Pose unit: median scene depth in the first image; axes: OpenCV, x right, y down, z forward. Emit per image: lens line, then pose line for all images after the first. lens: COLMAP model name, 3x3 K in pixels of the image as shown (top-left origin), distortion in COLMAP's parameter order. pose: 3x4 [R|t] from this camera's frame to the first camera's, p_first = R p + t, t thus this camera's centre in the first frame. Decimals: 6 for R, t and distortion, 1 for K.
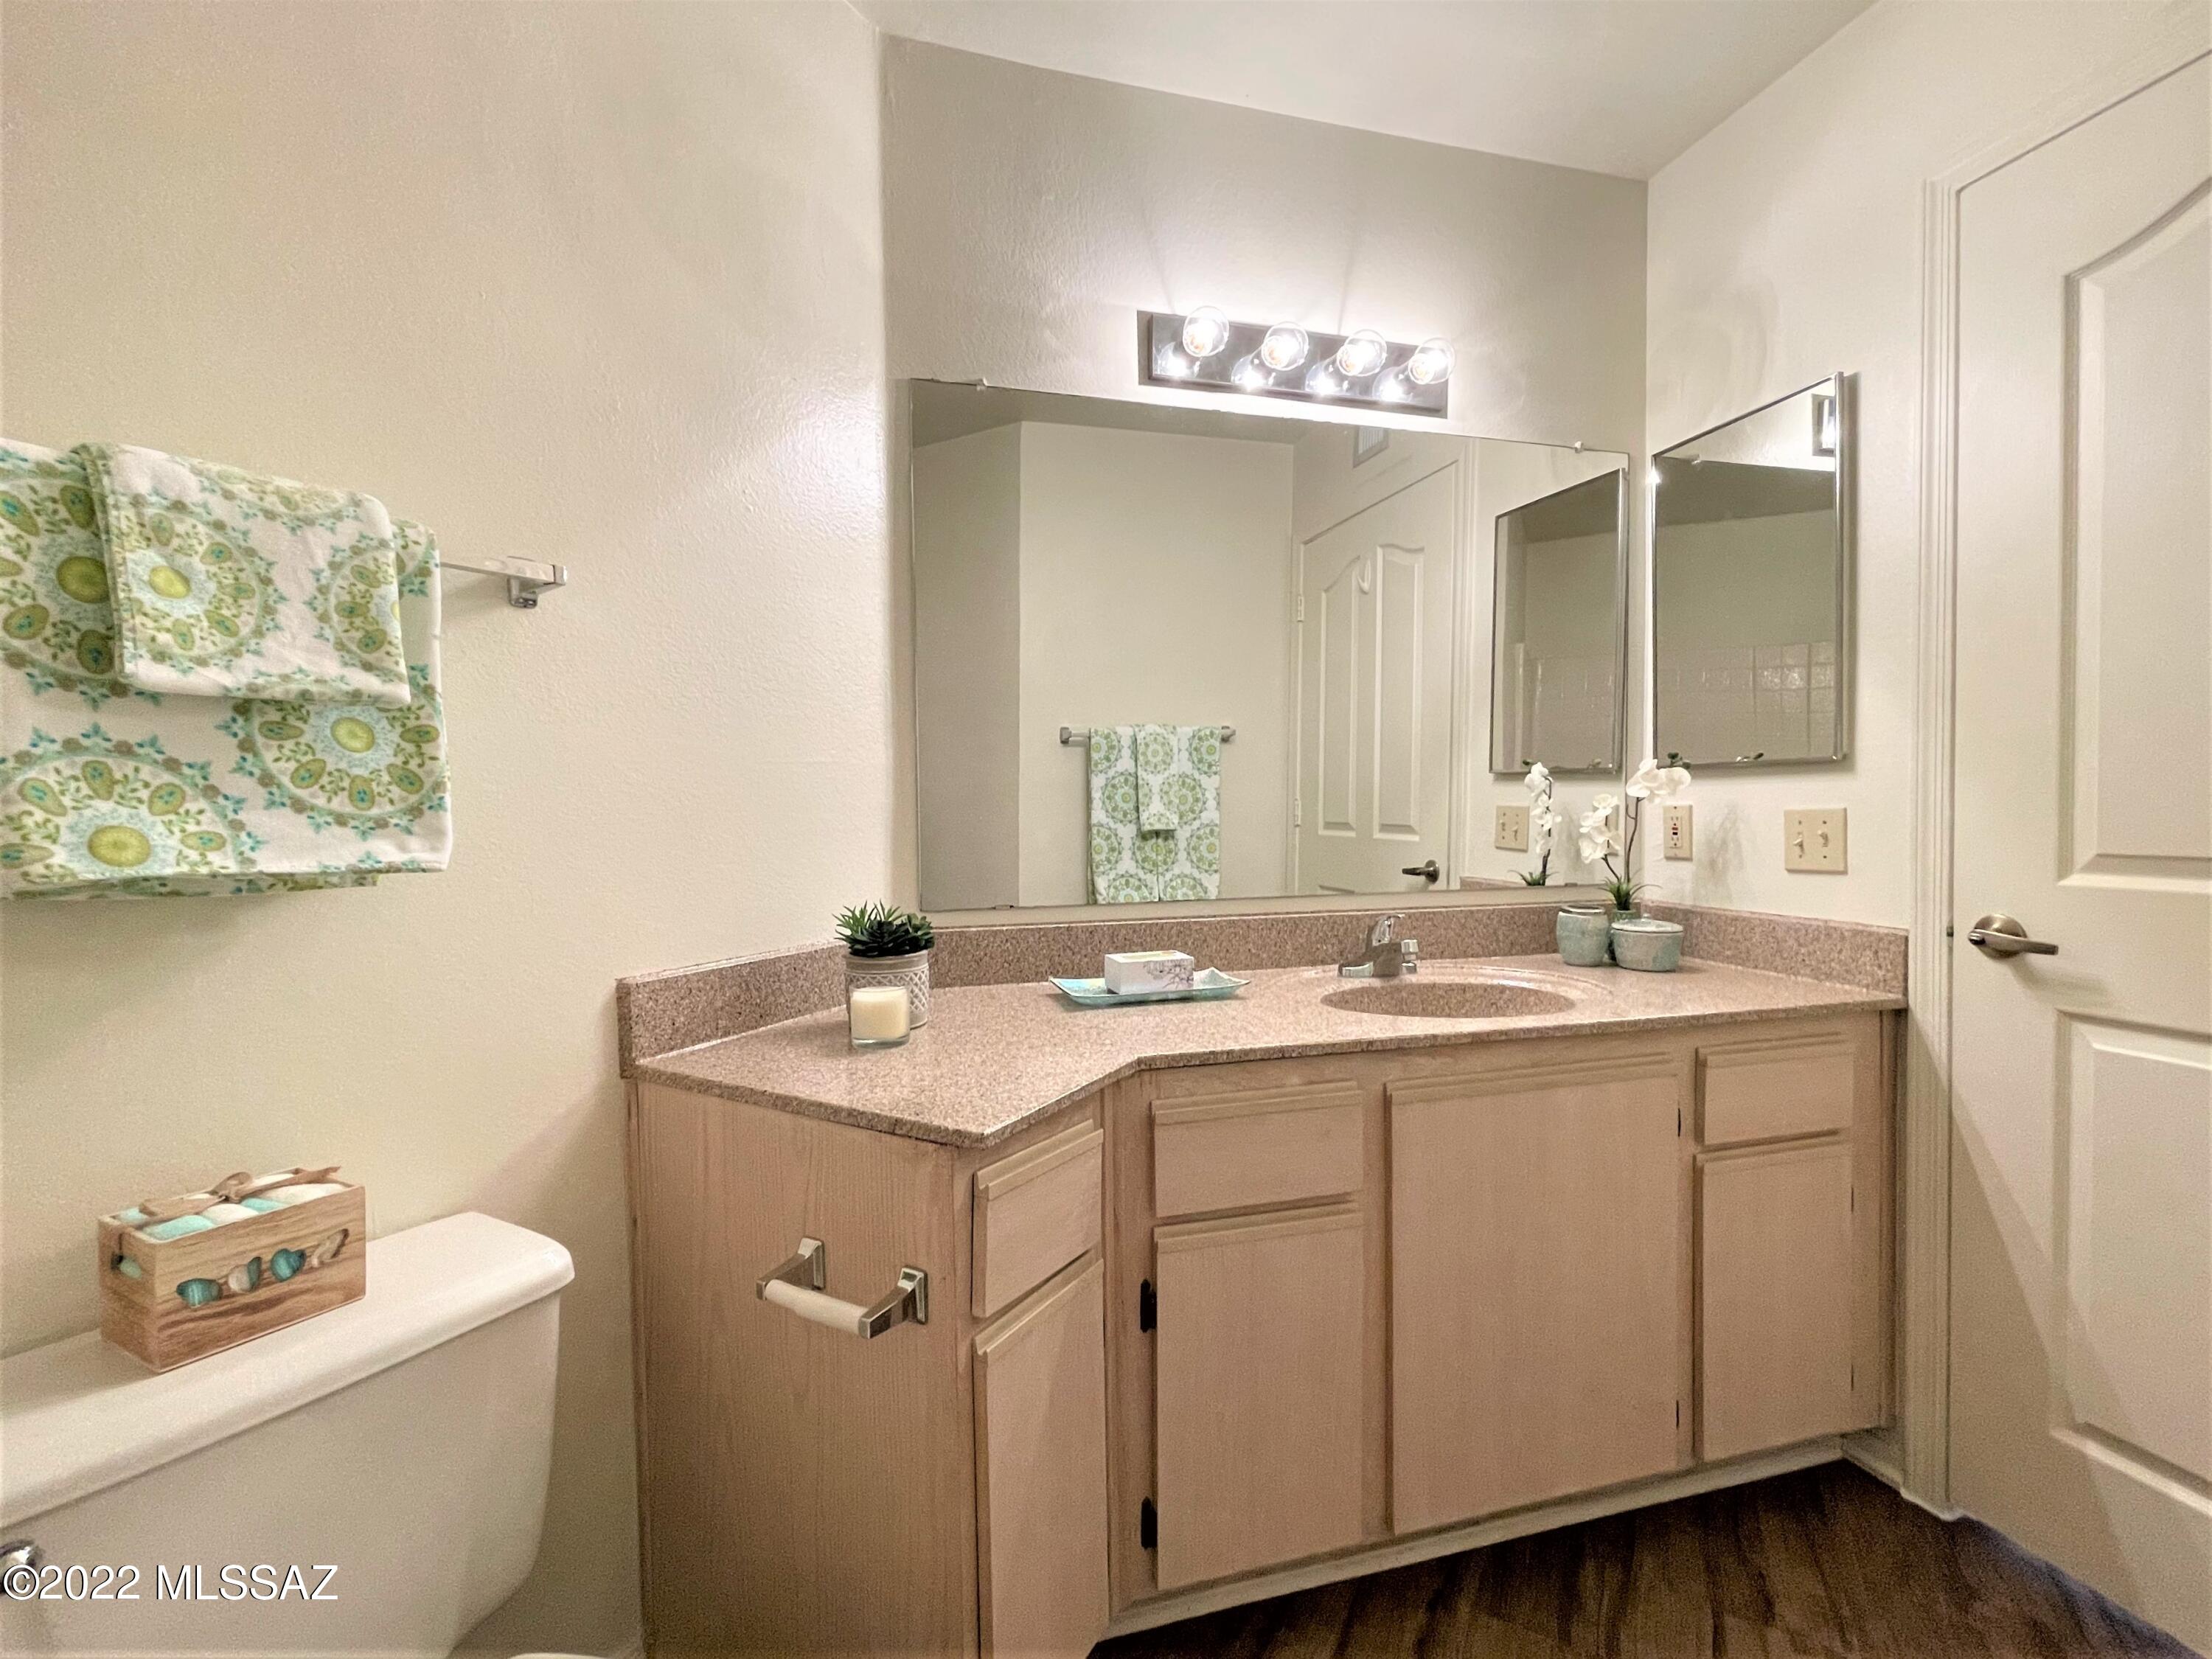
lens RADIAL K [[990.9, 0, 1092.8], [0, 990.9, 830.0], [0, 0, 1]] dist [-0.007506, -0.001533]
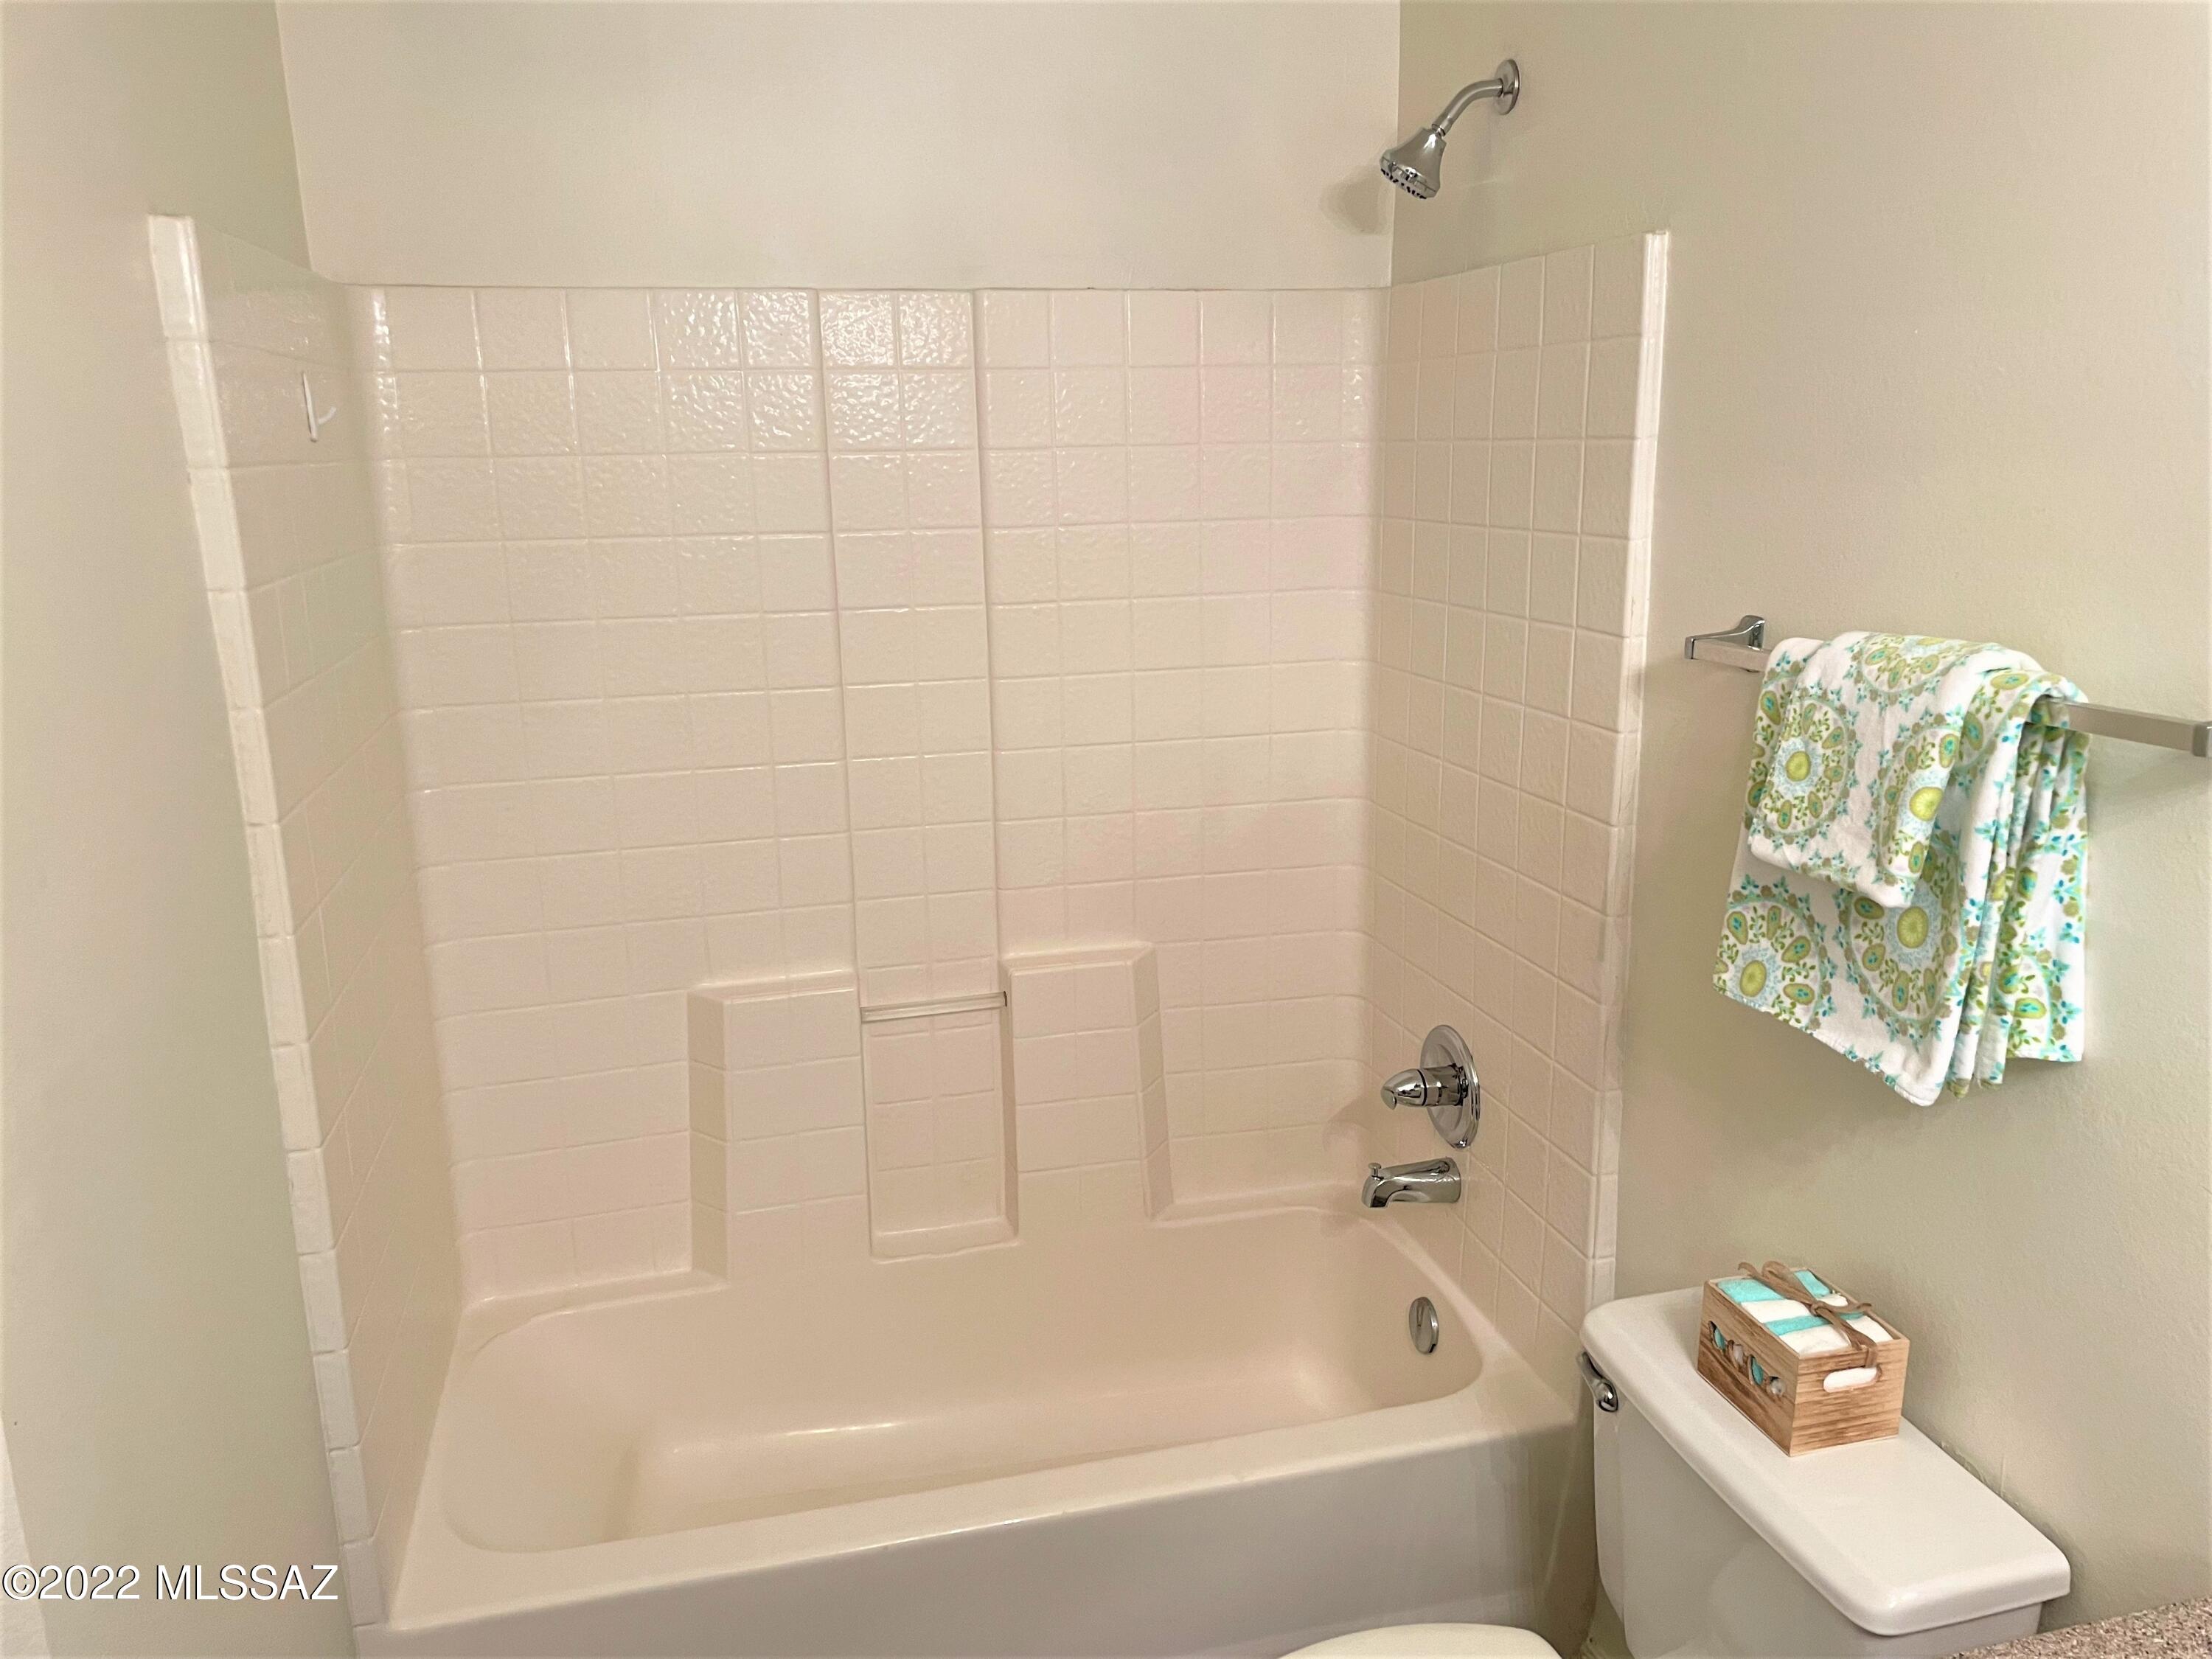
lens RADIAL K [[1675.7, 0, 1106.0], [0, 1675.7, 829.5], [0, 0, 1]] dist [0.098917, -0.131629]
pose [[-0.721949, 0.179925, -0.668145, 0.880893], [0.008848, 0.967923, 0.251091, -0.637117], [0.691890, 0.175363, -0.700383, 1.719668]]
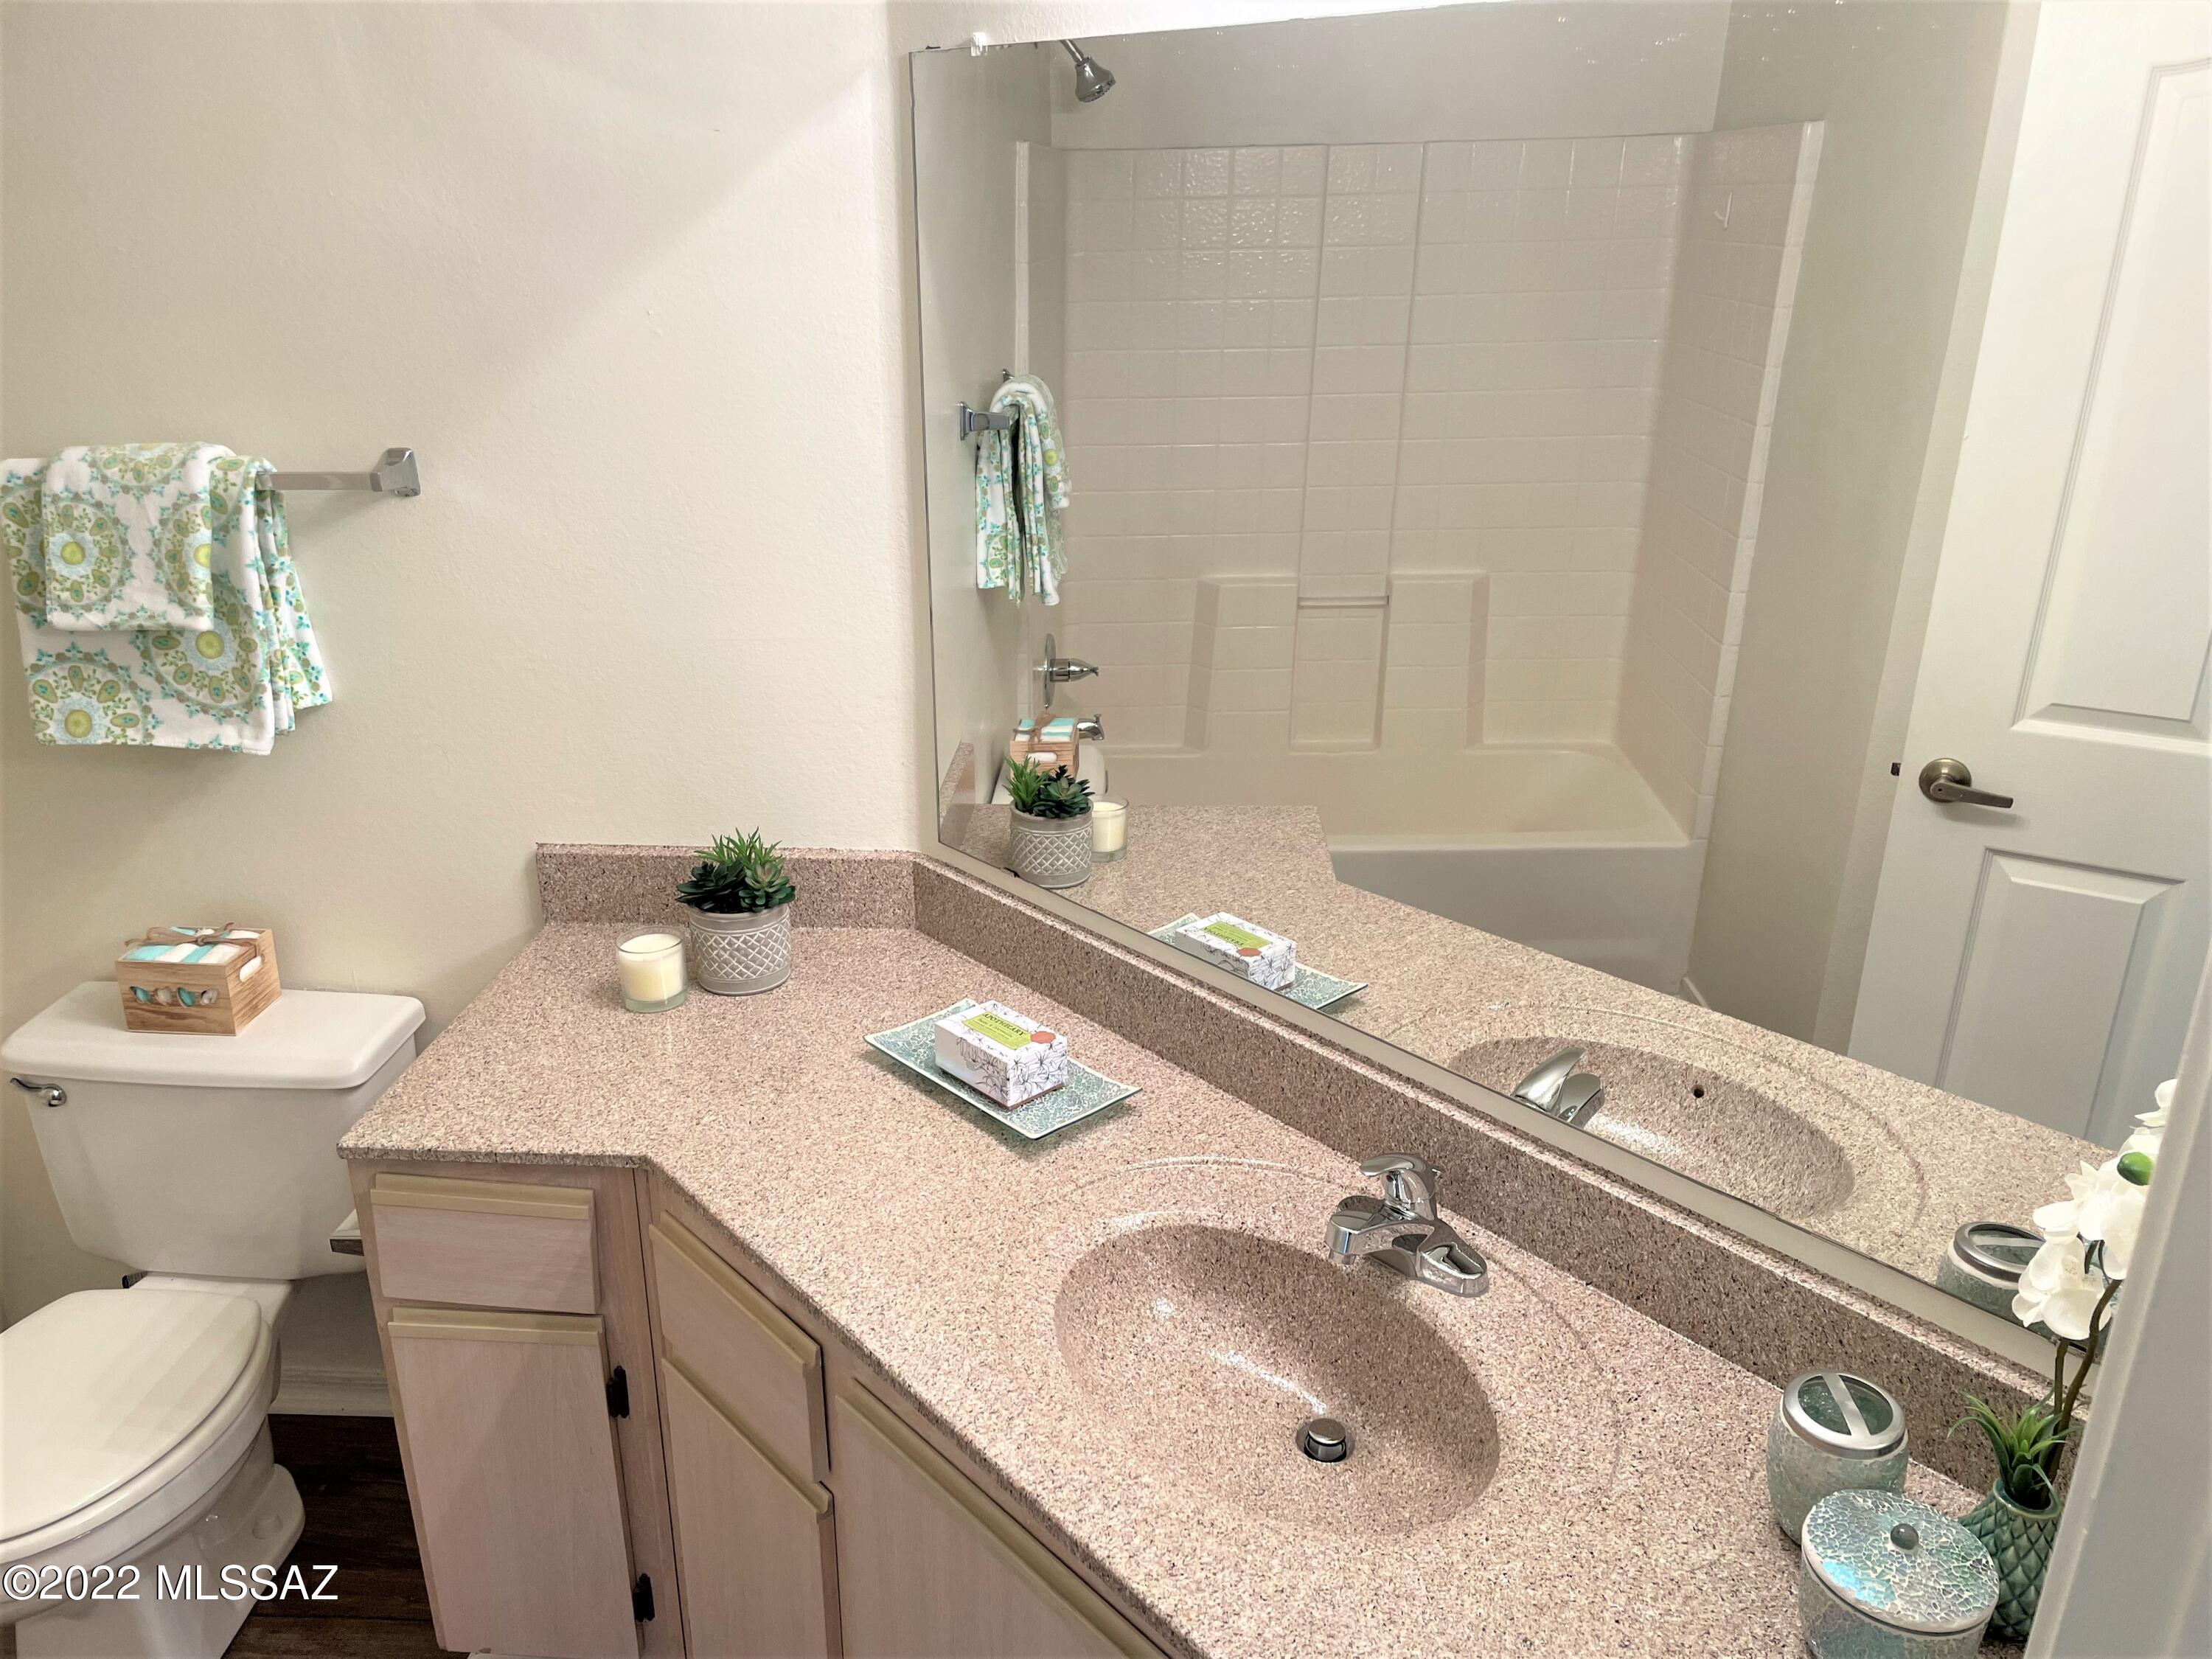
lens RADIAL K [[1633.7, 0, 1113.8], [0, 1633.7, 832.1], [0, 0, 1]] dist [0.064863, -0.108283]
pose [[0.447613, 0.328239, -0.831807, 1.853871], [-0.032712, 0.935583, 0.351587, -0.739055], [0.893629, -0.130165, 0.429516, 1.210560]]
